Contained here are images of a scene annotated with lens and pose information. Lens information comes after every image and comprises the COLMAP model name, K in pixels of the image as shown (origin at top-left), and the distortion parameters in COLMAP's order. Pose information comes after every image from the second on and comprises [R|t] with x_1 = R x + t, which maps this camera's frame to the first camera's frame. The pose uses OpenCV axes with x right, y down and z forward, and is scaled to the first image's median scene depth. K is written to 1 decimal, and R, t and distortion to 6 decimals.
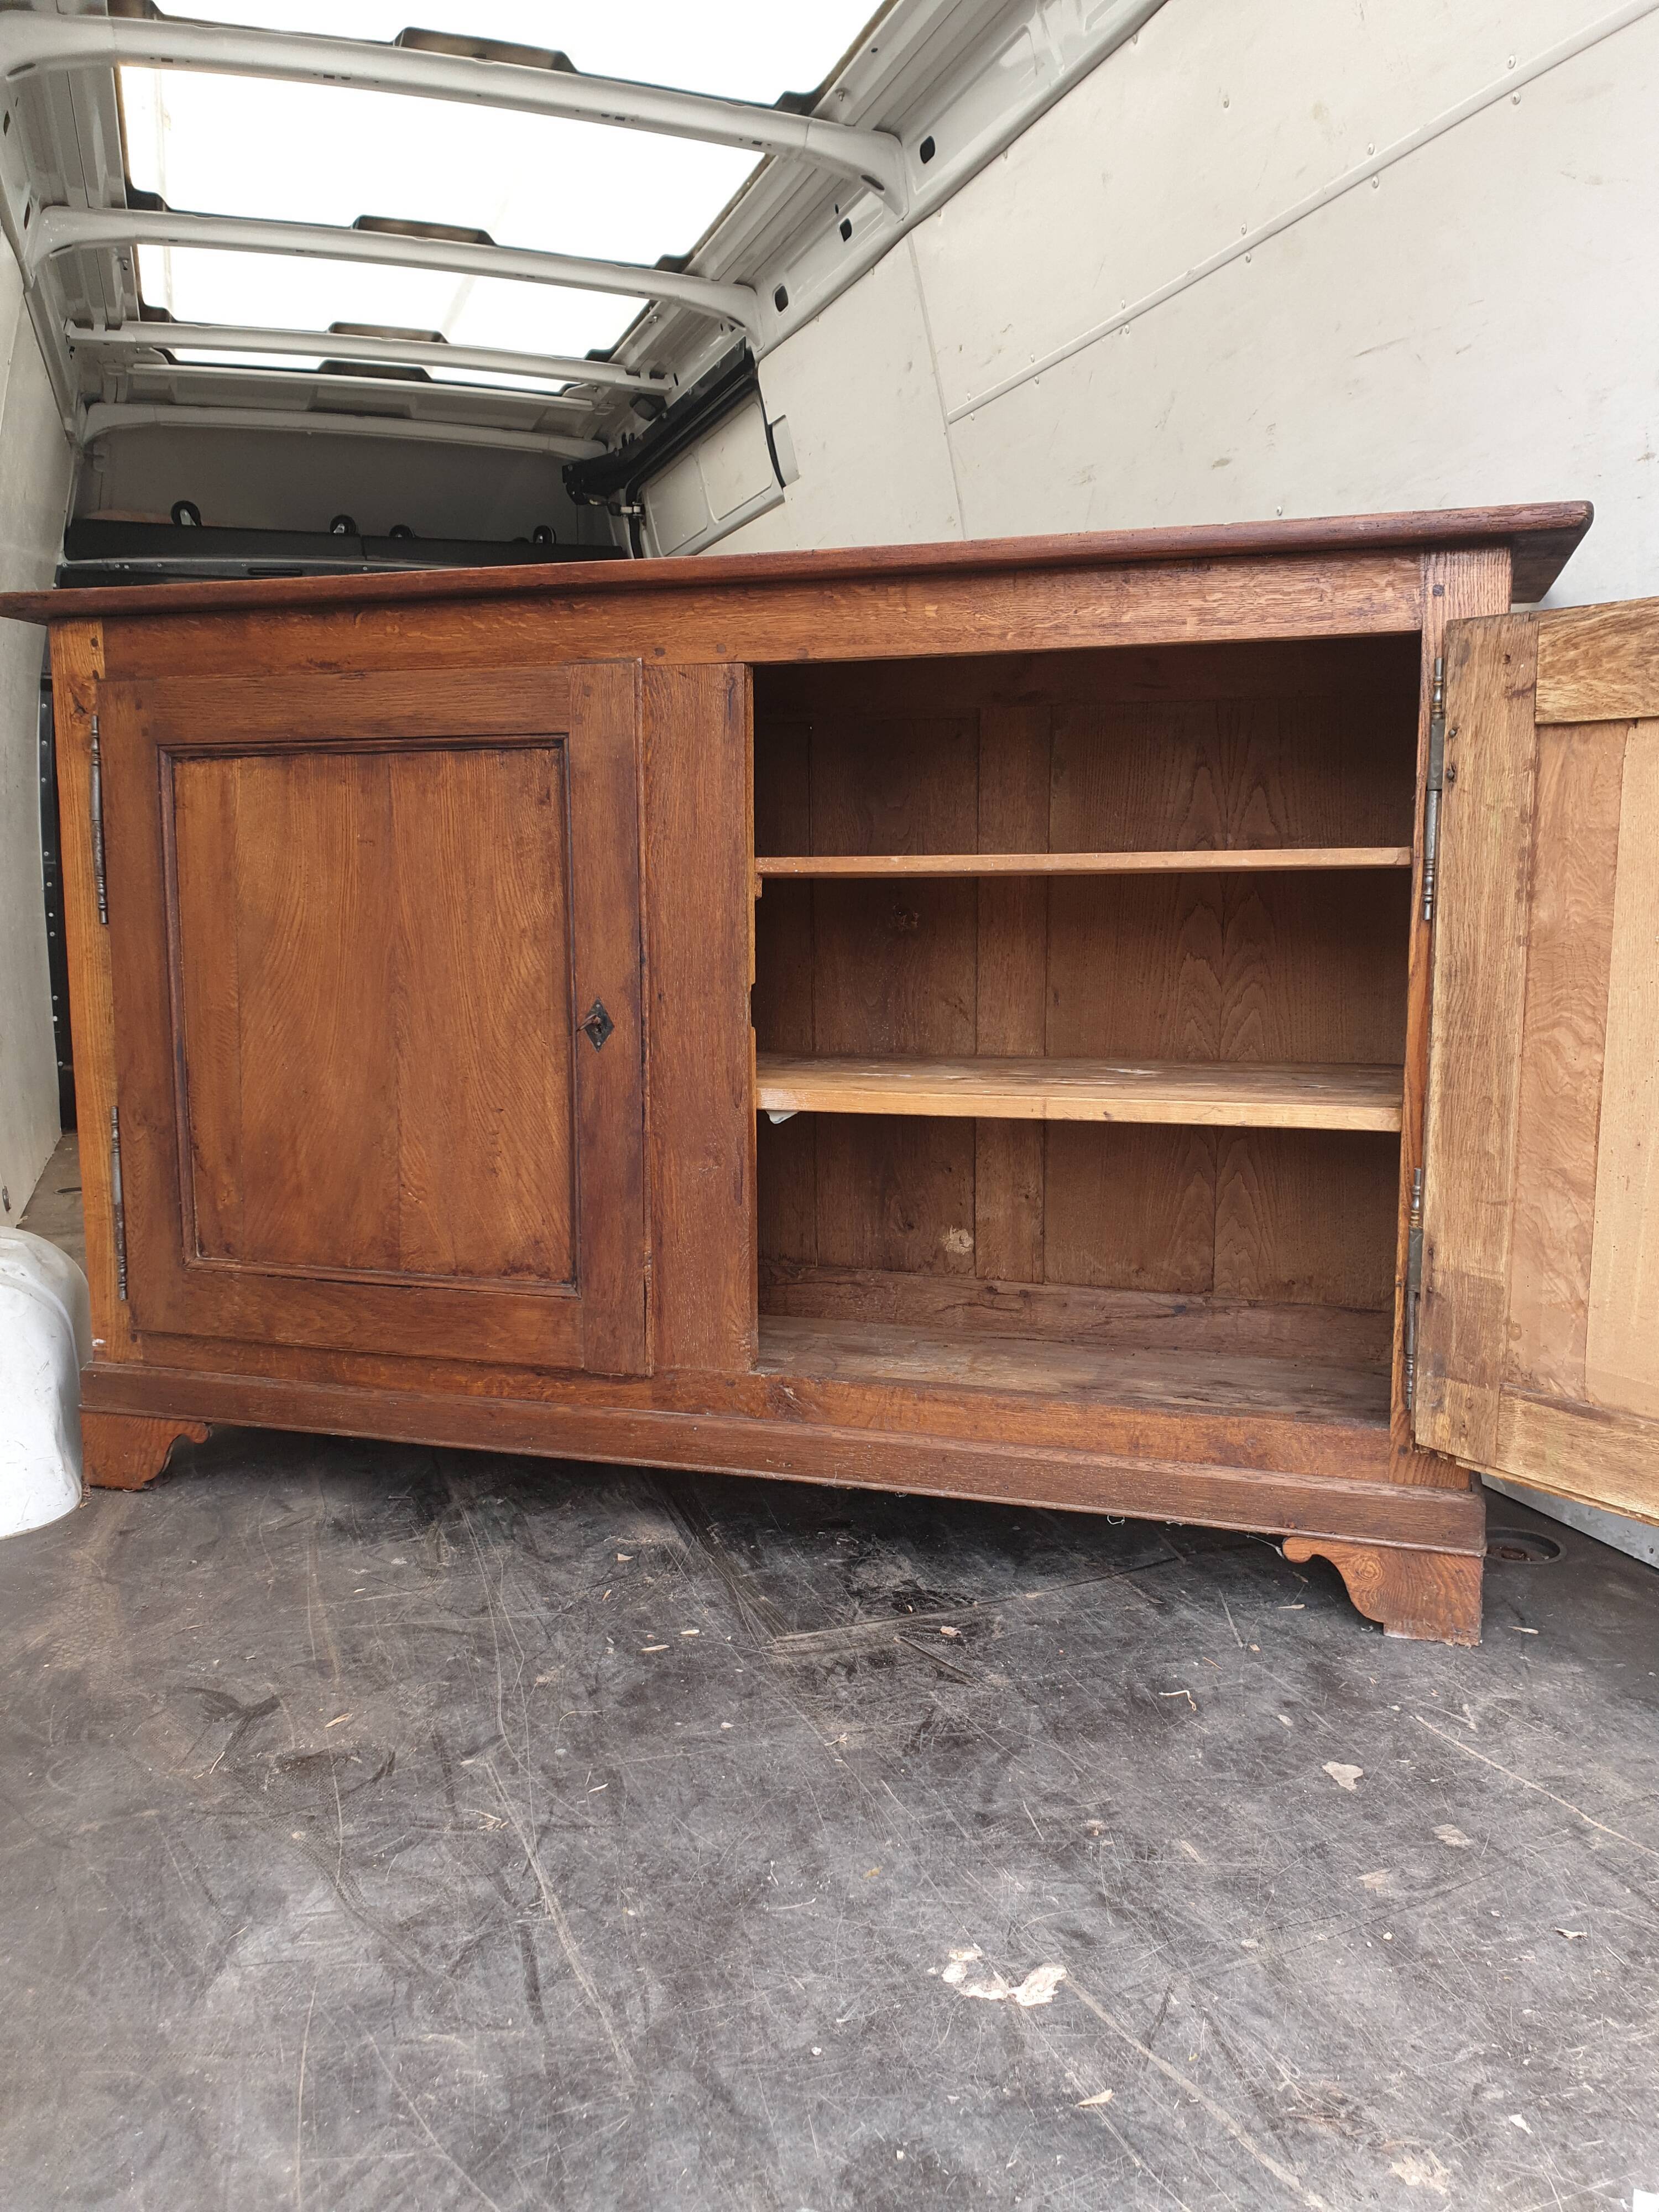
lens RADIAL K [[1714.5, 0, 831.1], [0, 1714.5, 1092.6], [0, 0, 1]] dist [-0.010984, 0.039697]
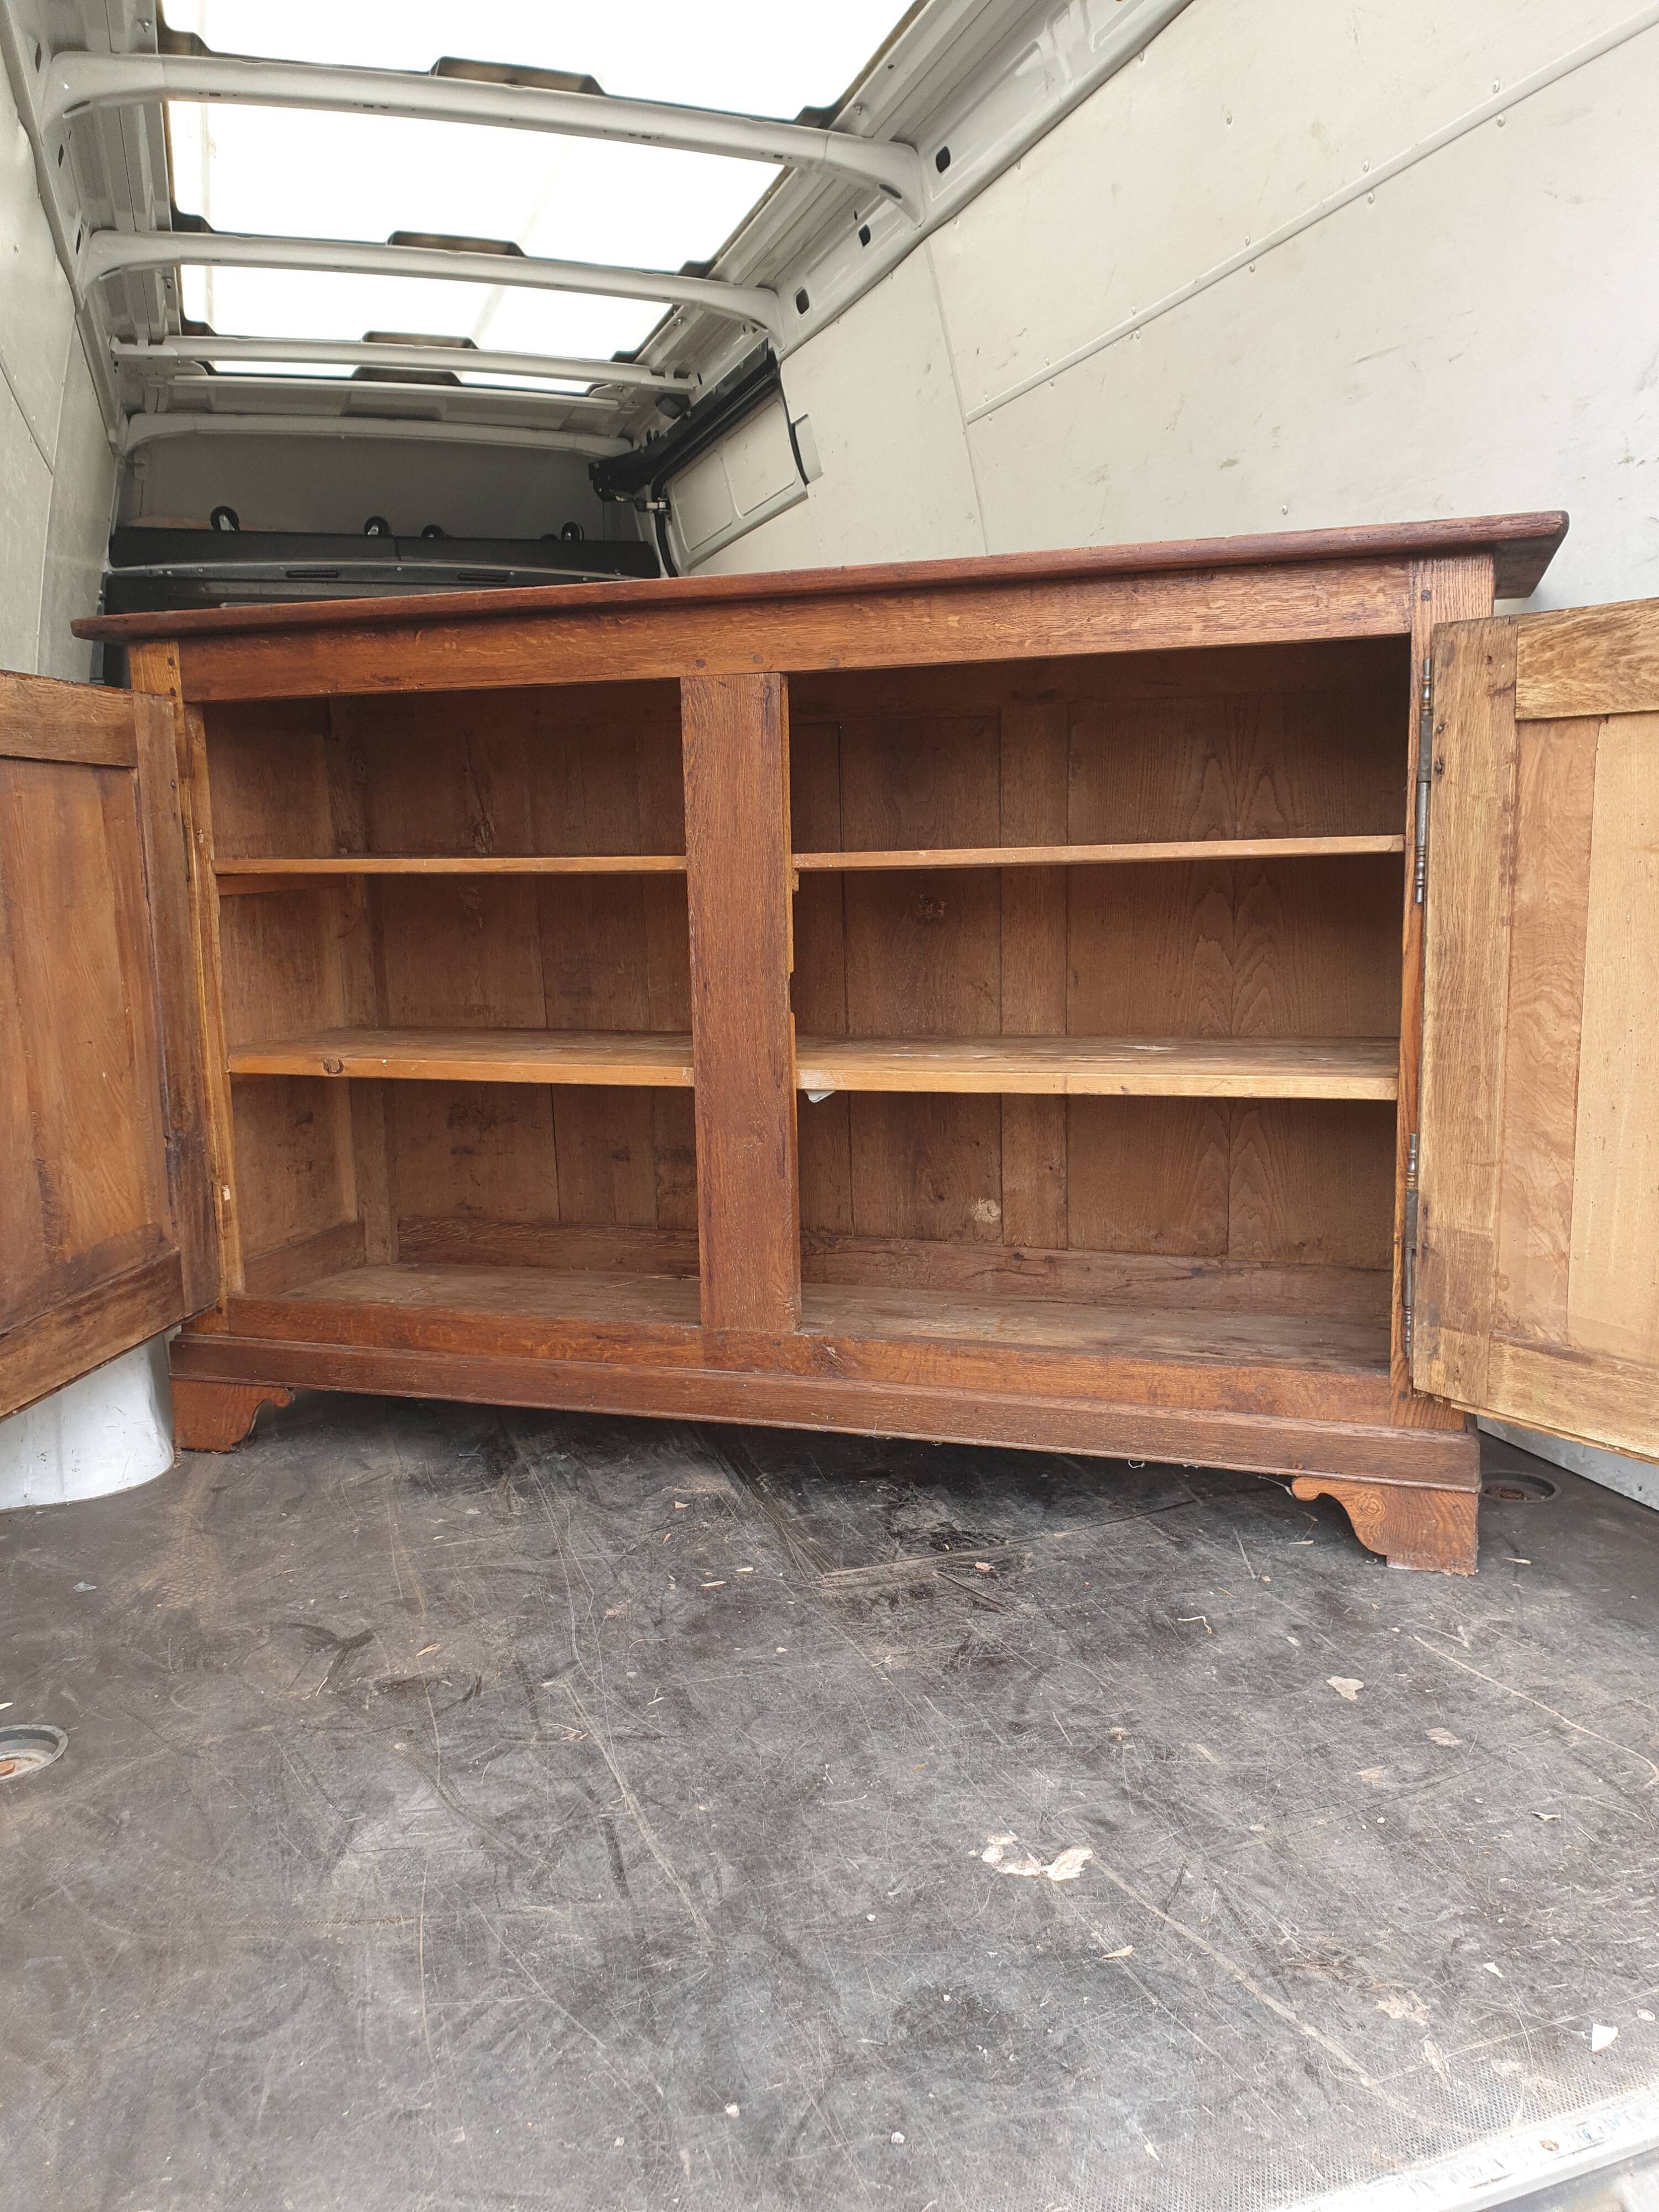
lens RADIAL K [[1708.1, 0, 829.5], [0, 1708.1, 1106.0], [0, 0, 1]] dist [0.006460, 0.004731]
pose [[0.999747, -0.014910, -0.016854, -0.006227], [0.015224, 0.999709, 0.018687, 0.001176], [0.016571, -0.018939, 0.999683, -0.082448]]
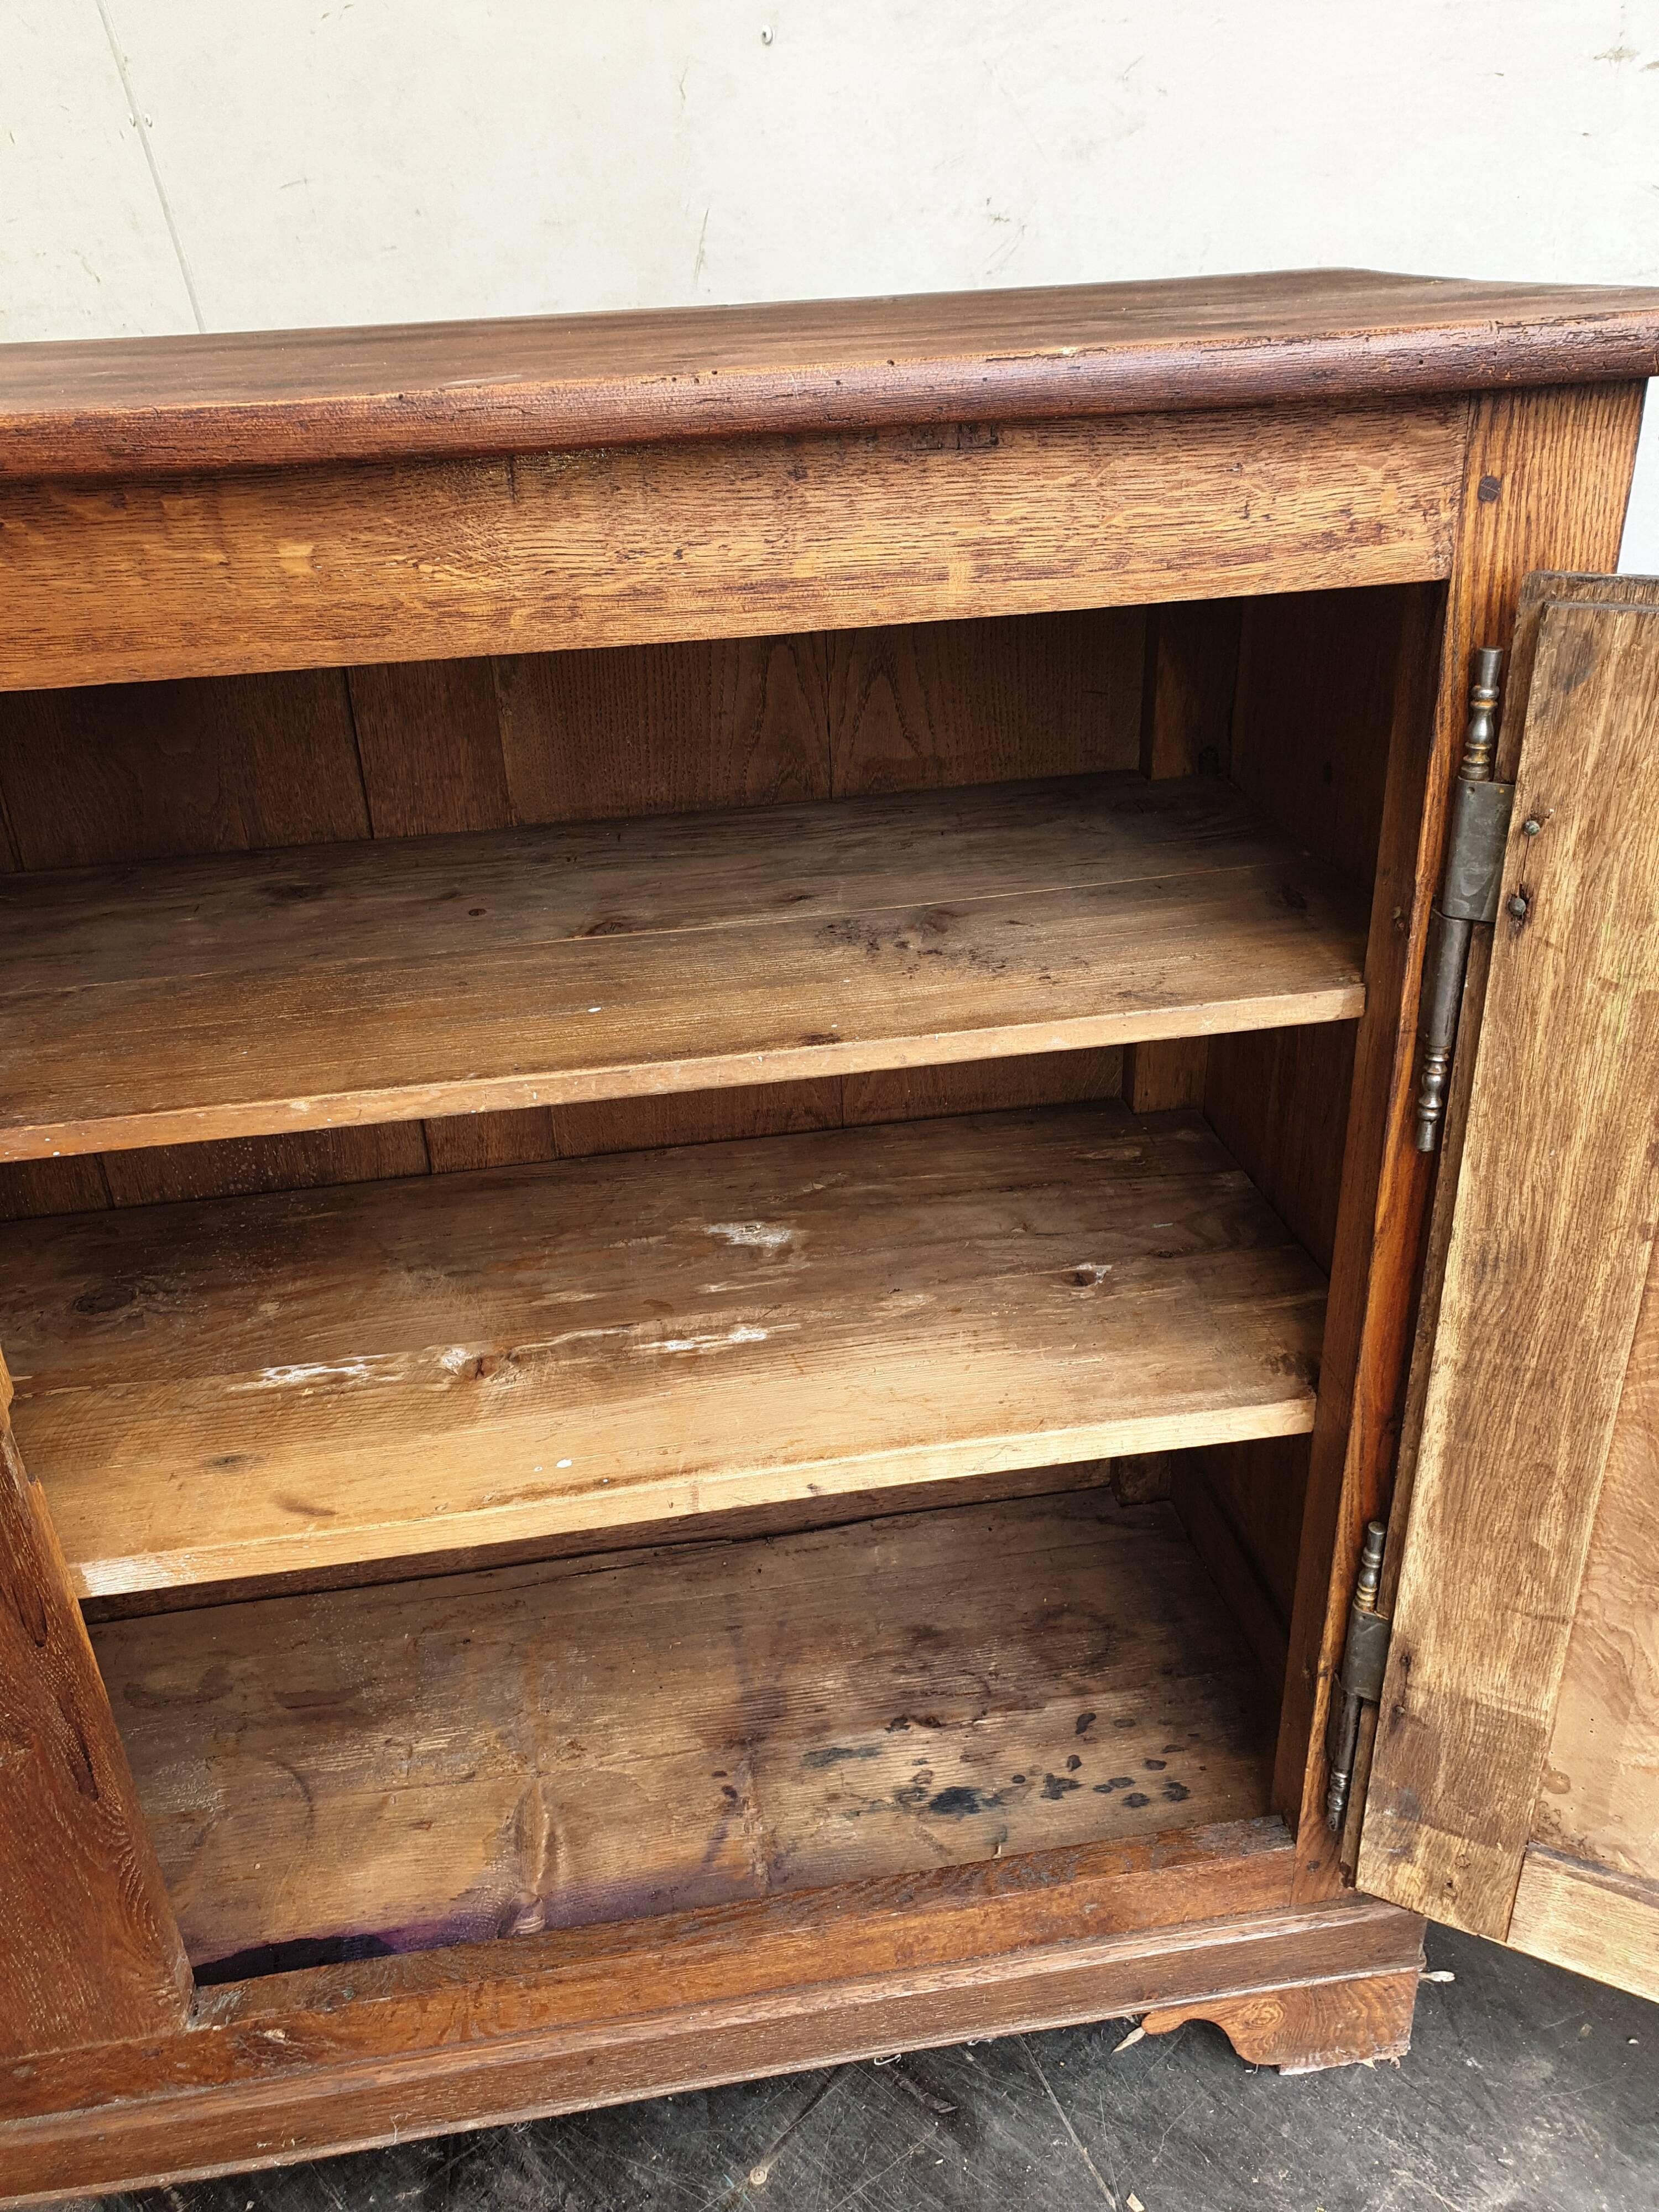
lens RADIAL K [[1708.1, 0, 829.5], [0, 1708.1, 1106.0], [0, 0, 1]] dist [0.006460, 0.004731]
pose [[0.904004, -0.220279, 0.366408, -0.000625], [0.095824, 0.939638, 0.328478, -0.299207], [-0.416648, -0.261835, 0.870544, 0.627770]]
